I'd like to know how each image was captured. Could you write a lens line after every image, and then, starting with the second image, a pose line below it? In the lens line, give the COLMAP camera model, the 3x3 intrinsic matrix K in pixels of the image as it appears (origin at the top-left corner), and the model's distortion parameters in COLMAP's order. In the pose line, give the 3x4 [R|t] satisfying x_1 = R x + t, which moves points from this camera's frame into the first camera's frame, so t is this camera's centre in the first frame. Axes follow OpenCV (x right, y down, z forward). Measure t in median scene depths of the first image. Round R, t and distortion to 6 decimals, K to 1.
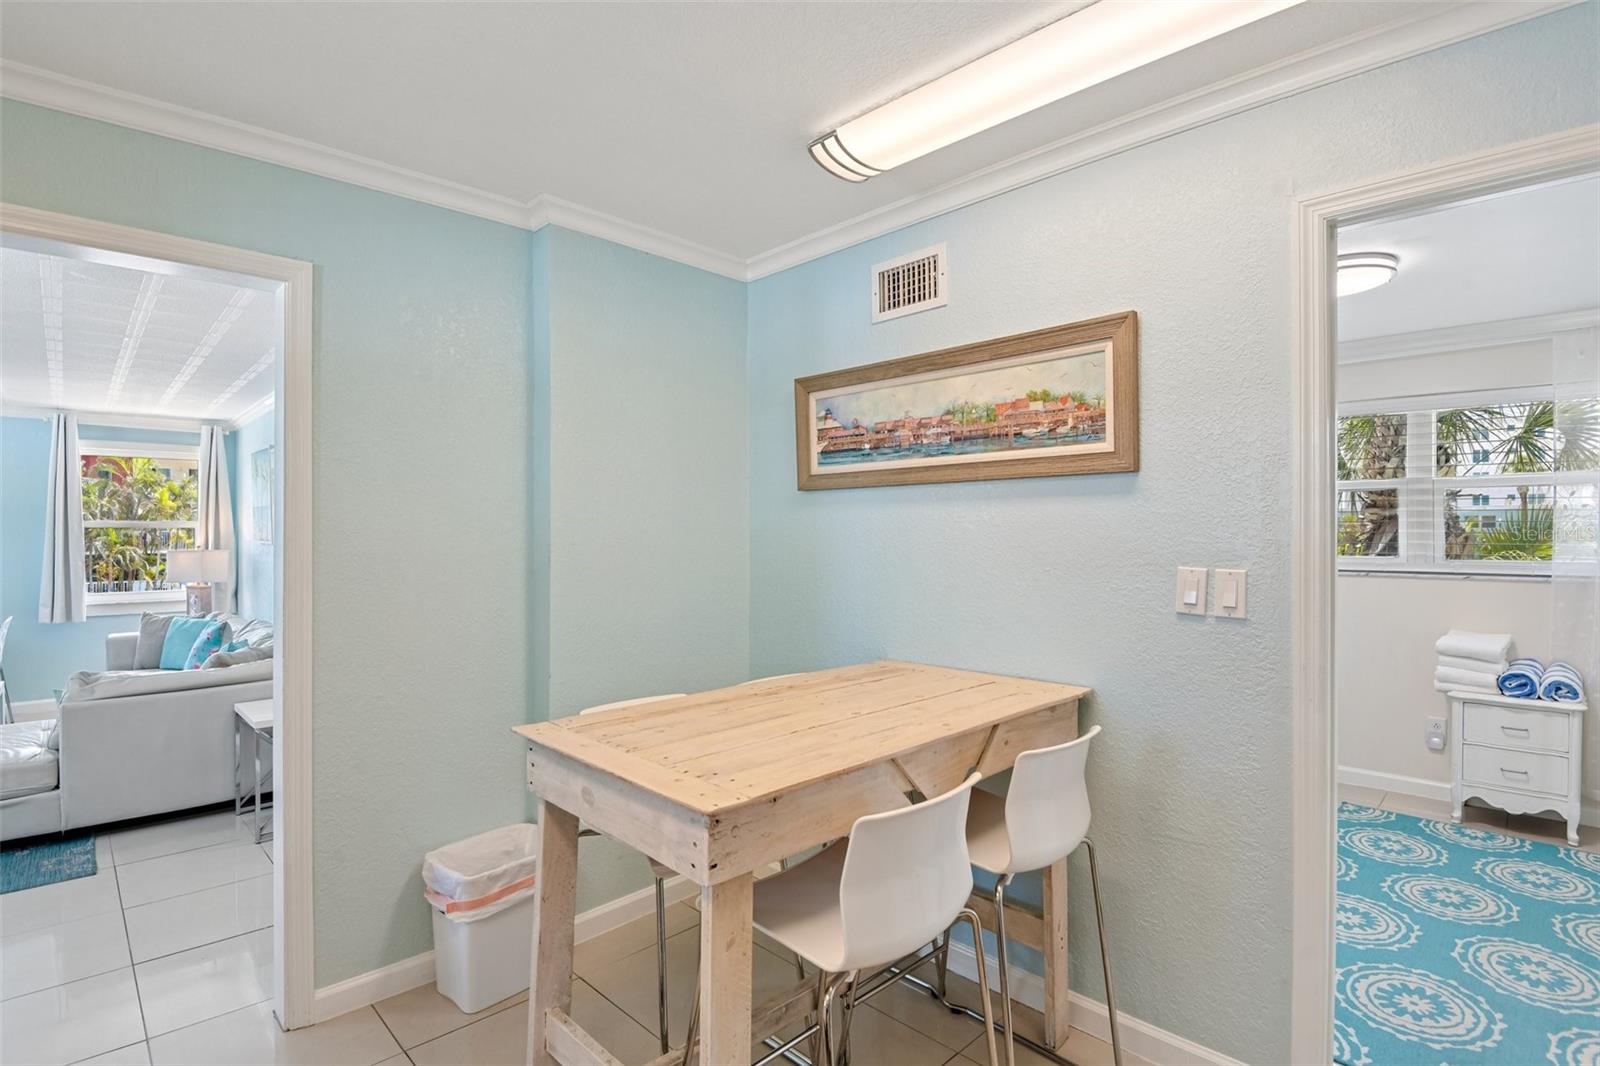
lens RADIAL K [[782.4, 0, 795.3], [0, 782.4, 529.0], [0, 0, 1]] dist [-0.037612, -0.001746]
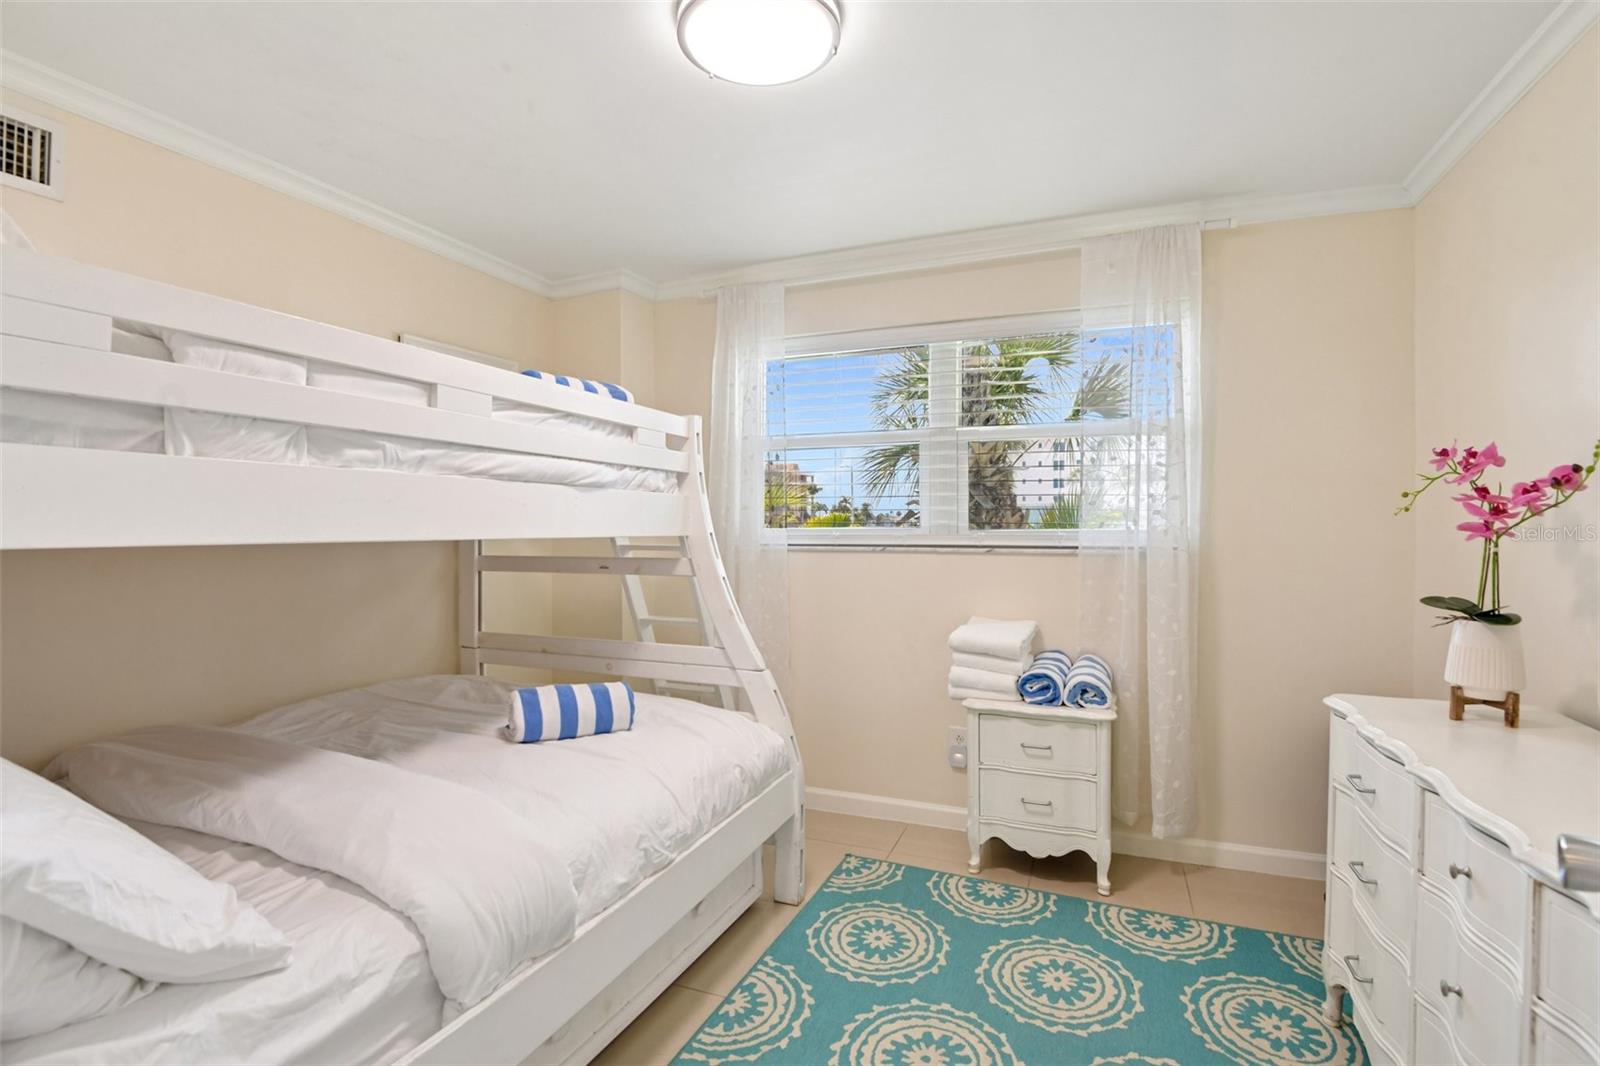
lens RADIAL K [[756.8, 0, 740.4], [0, 756.8, 532.8], [0, 0, 1]] dist [-0.016903, -0.009702]
pose [[0.942453, -0.005747, 0.334290, 0.420669], [0.002789, 0.999953, 0.009328, 0.041626], [-0.334328, -0.007859, 0.942424, 0.383503]]
